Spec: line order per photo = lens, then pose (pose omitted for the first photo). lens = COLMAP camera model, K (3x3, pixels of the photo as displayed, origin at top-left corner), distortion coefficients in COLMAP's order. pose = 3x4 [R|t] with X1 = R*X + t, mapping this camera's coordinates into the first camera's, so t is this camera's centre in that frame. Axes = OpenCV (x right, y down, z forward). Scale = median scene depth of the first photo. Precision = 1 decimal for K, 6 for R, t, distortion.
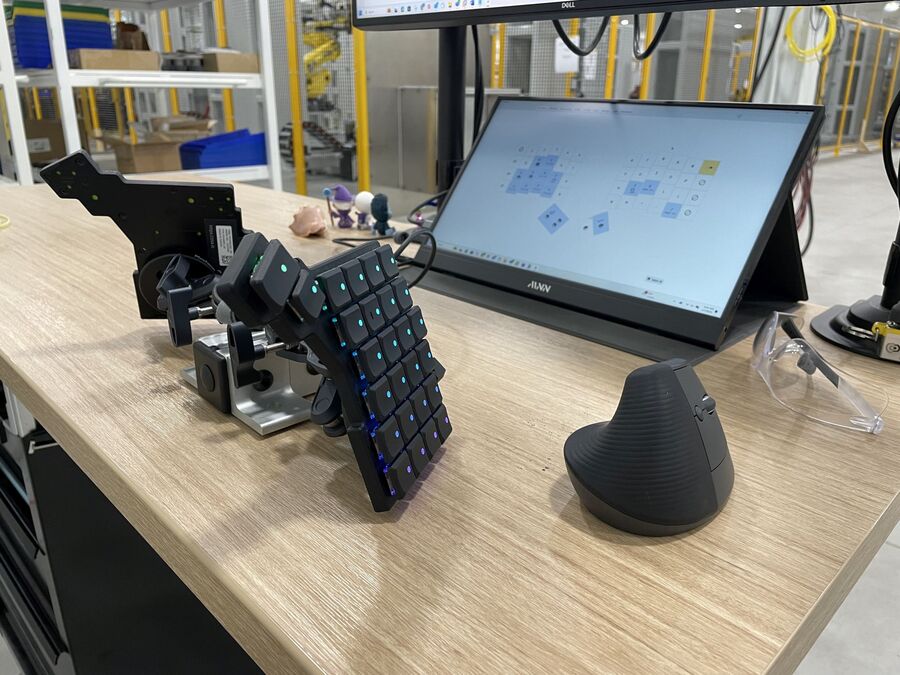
lens RADIAL K [[674.1, 0, 453.0], [0, 674.1, 319.1], [0, 0, 1]] dist [0.060942, -0.073544]
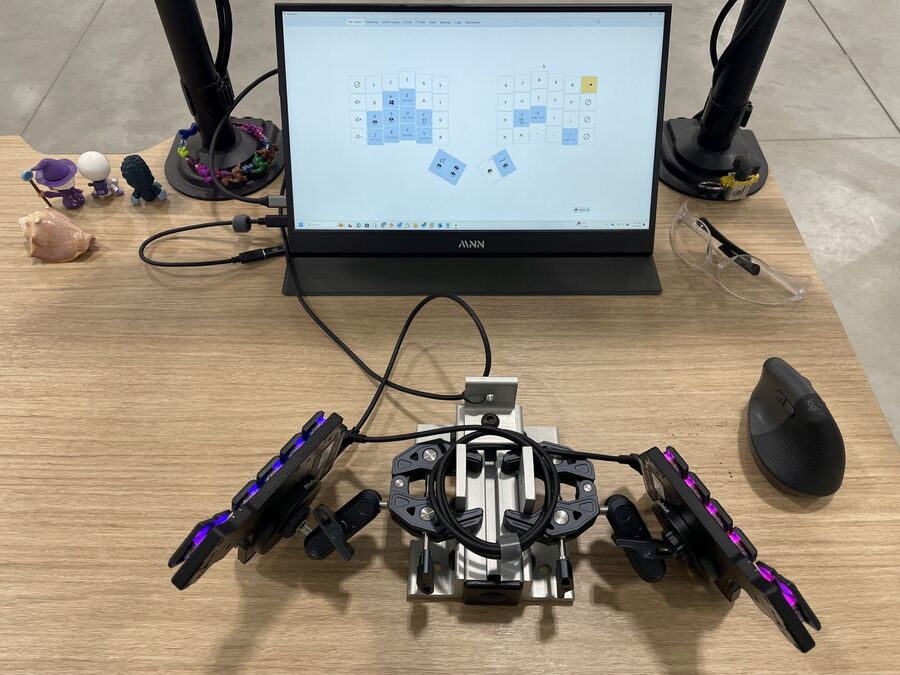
lens RADIAL K [[674.1, 0, 453.0], [0, 674.1, 319.1], [0, 0, 1]] dist [0.060942, -0.073544]
pose [[0.710219, -0.551314, 0.437770, -0.482309], [0.248577, 0.778188, 0.576744, -0.668290], [-0.658634, -0.300794, 0.689727, 0.340113]]
